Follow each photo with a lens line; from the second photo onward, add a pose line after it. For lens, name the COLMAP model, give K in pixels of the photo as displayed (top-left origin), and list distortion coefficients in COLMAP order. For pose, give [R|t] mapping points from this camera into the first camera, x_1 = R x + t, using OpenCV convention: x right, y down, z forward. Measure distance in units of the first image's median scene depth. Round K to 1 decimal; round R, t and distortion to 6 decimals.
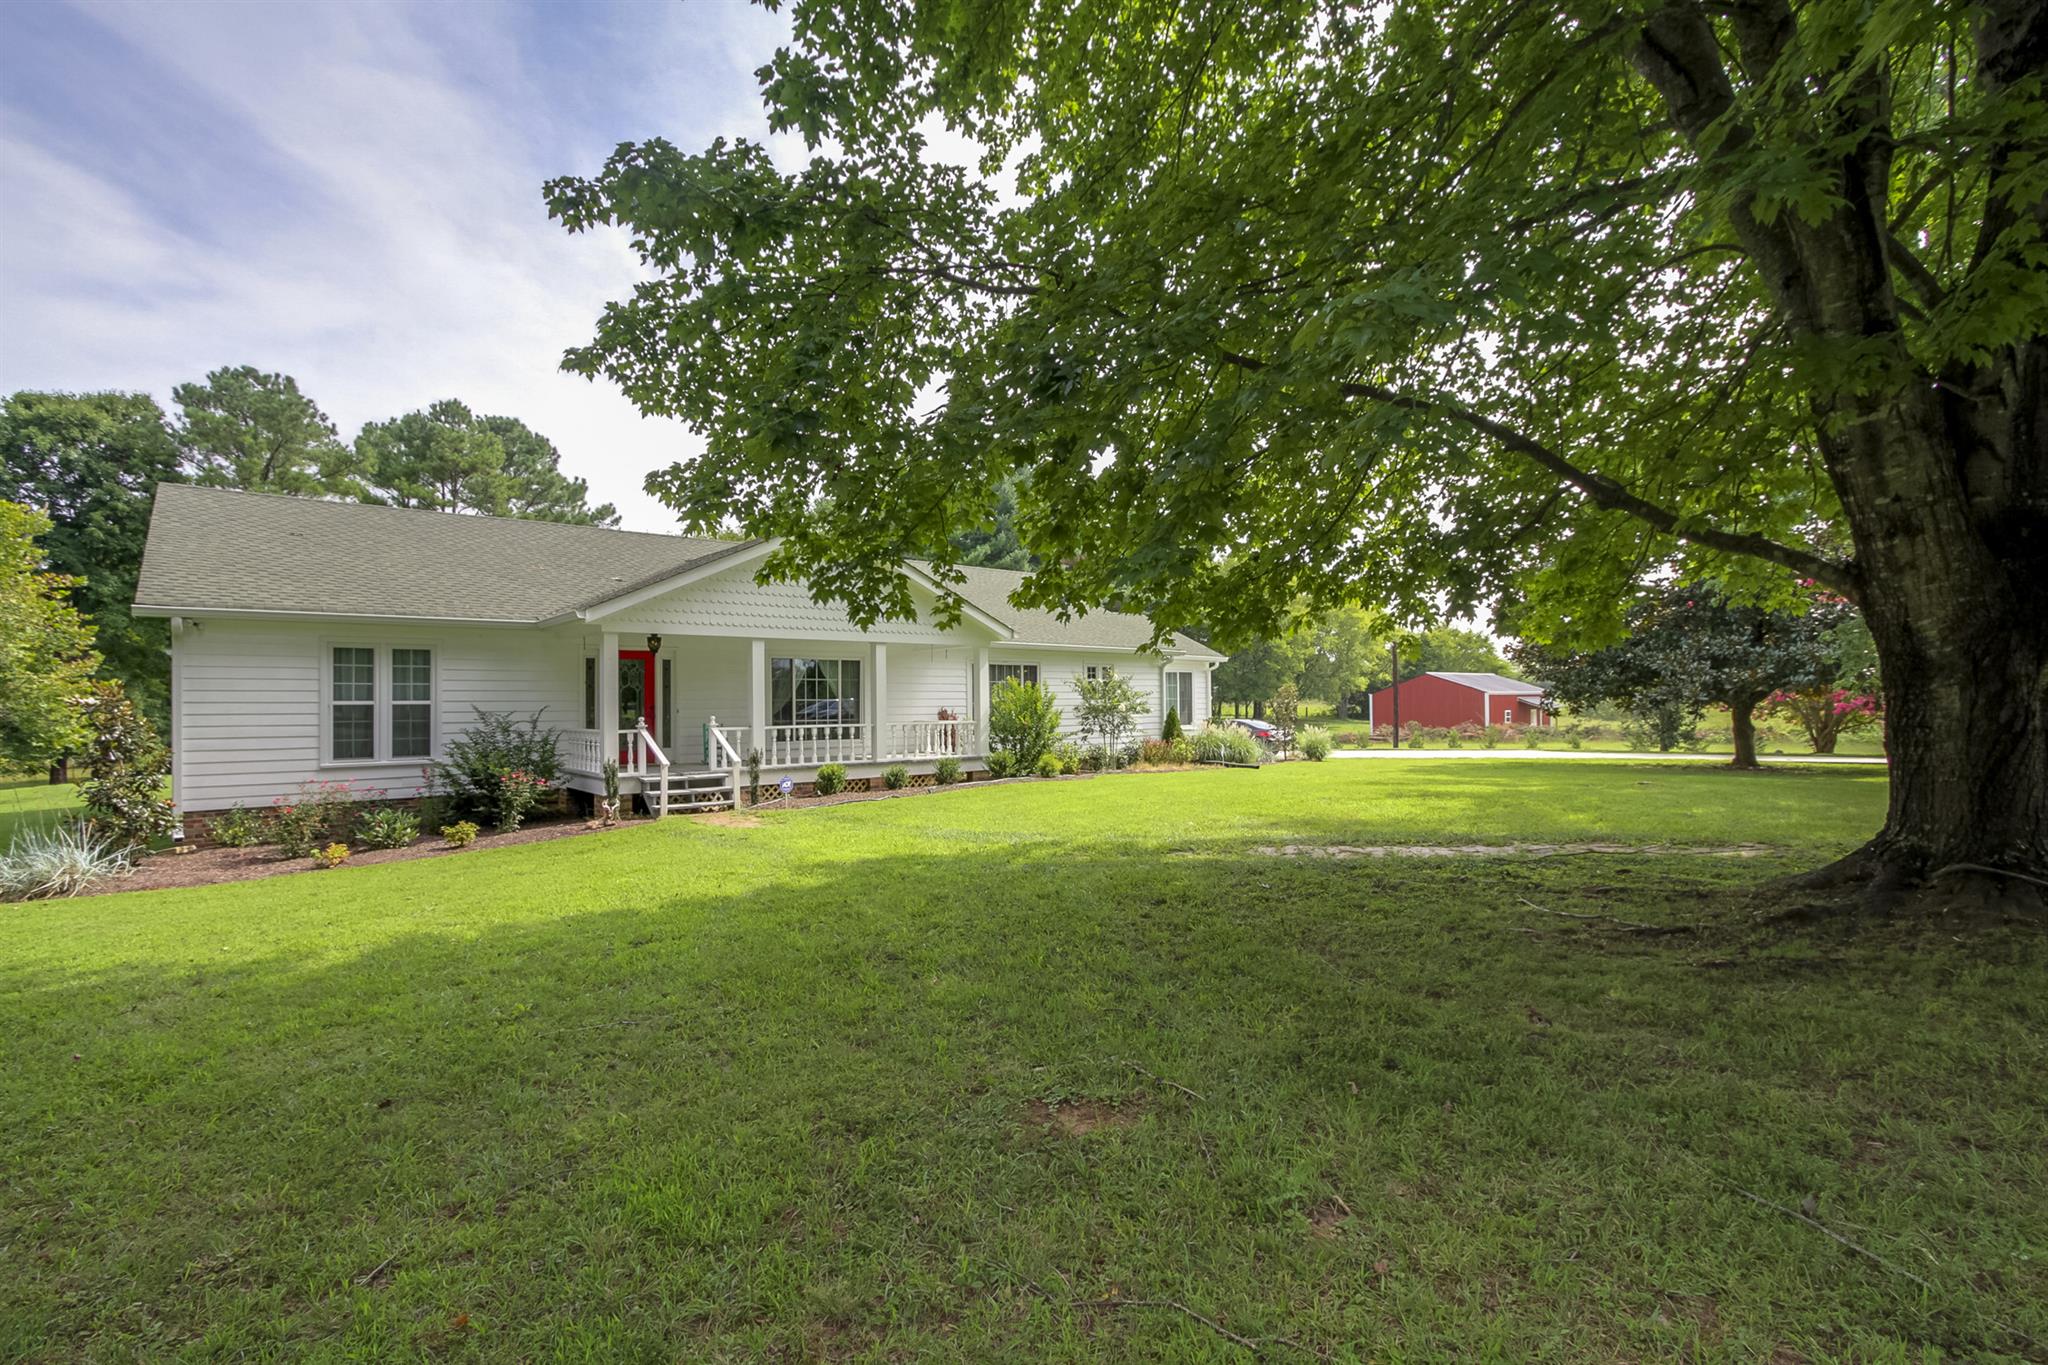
lens RADIAL K [[933.5, 0, 1036.0], [0, 933.5, 678.9], [0, 0, 1]] dist [-0.023183, -0.000135]
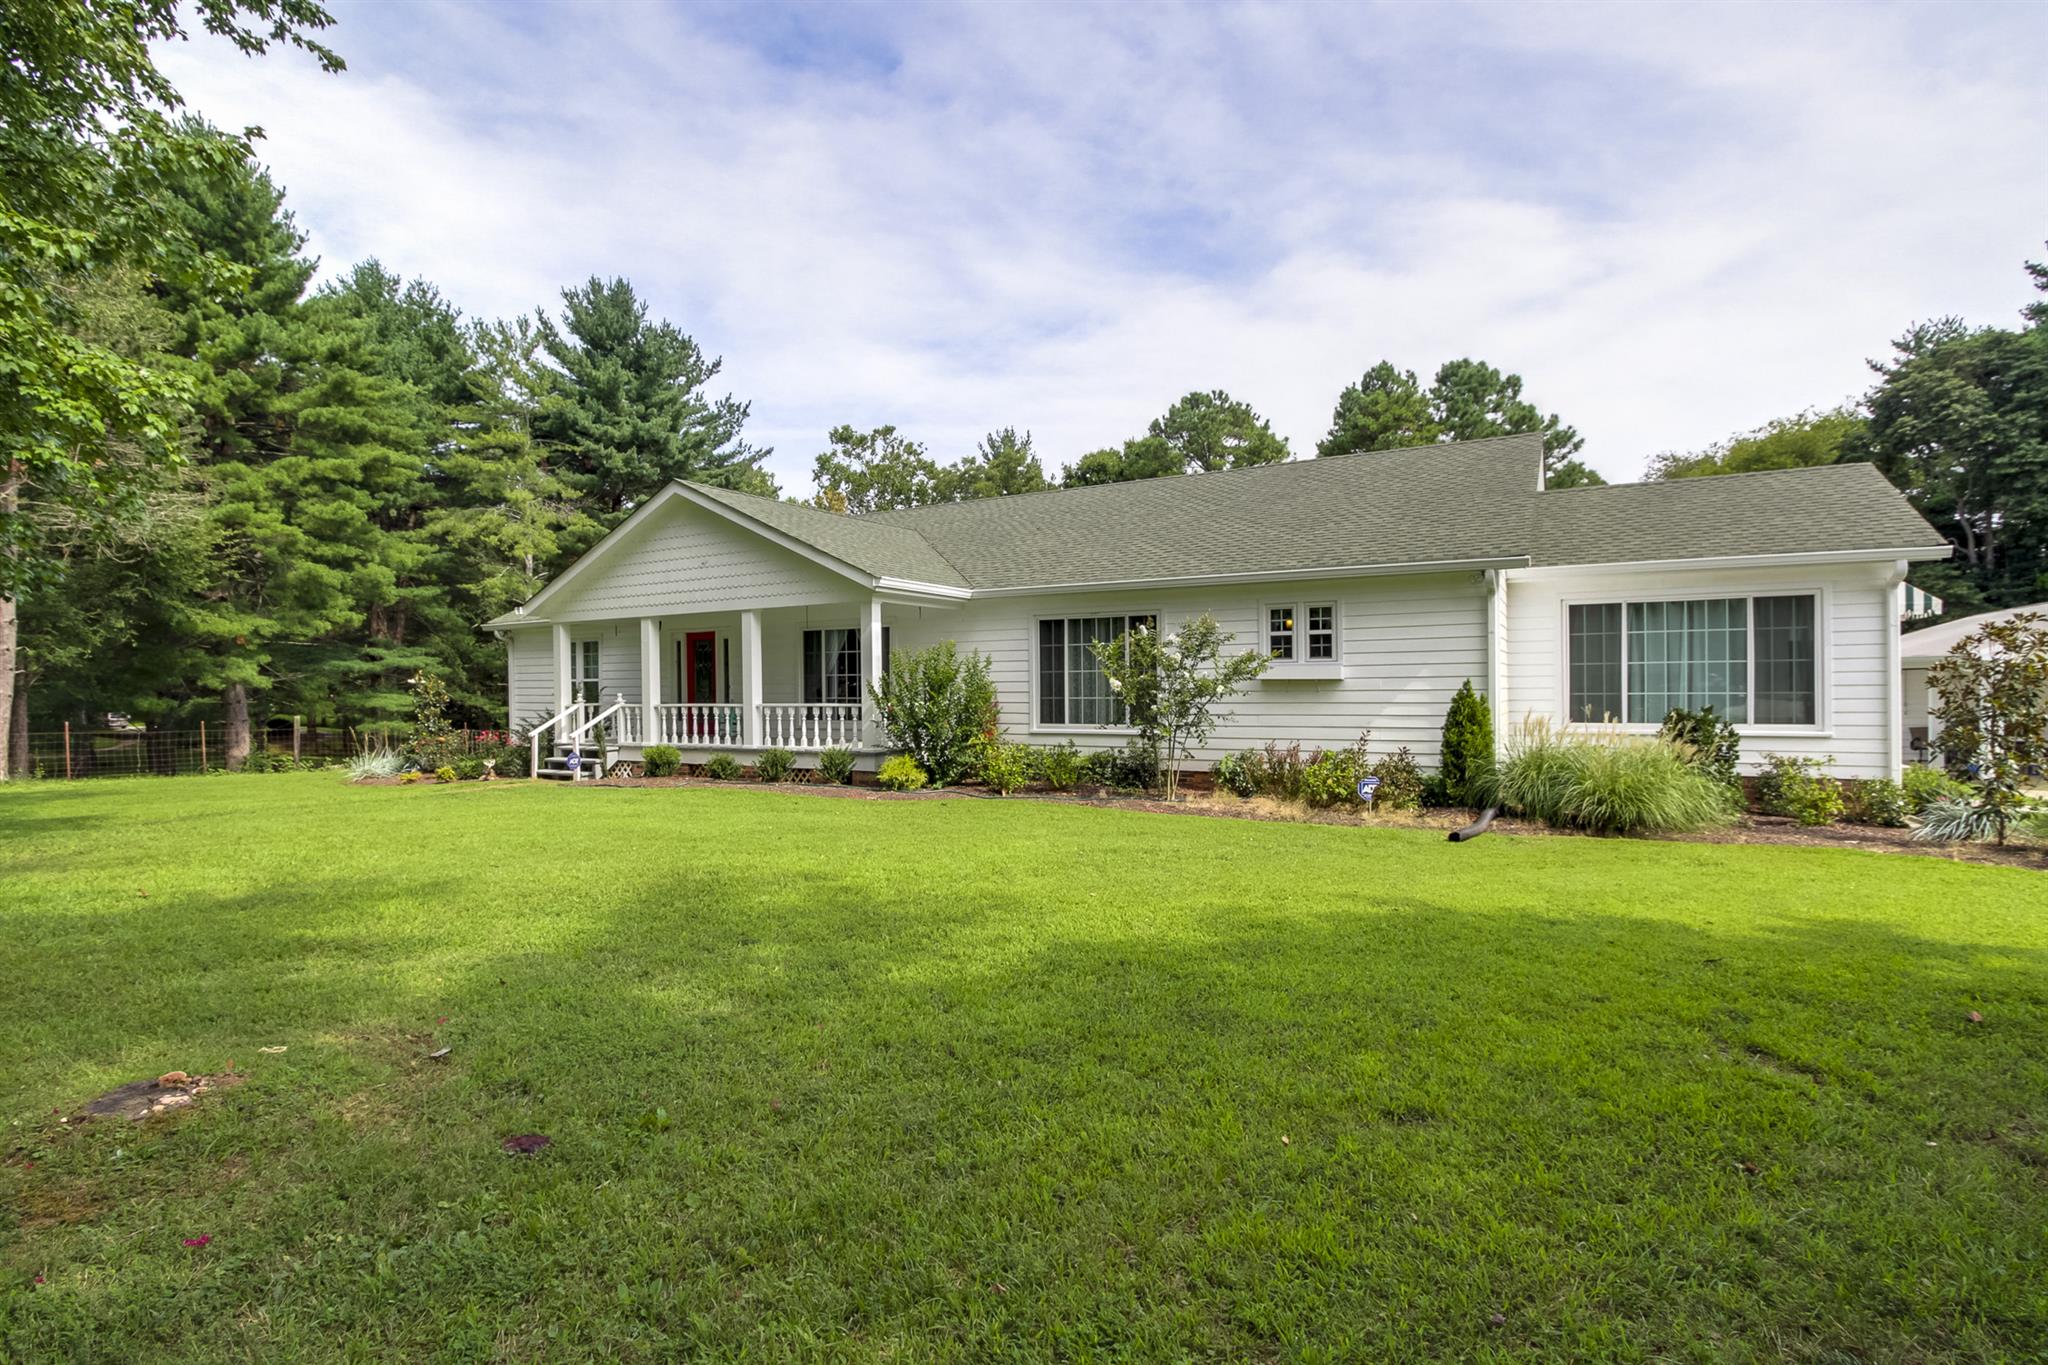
lens RADIAL K [[993.3, 0, 1024.0], [0, 993.3, 682.5], [0, 0, 1]] dist [-0.000731, 0.000224]
pose [[0.344656, 0.004862, -0.938717, 0.746937], [0.033328, 0.999293, 0.017412, 0.019105], [0.938137, -0.037286, 0.344250, 0.874446]]
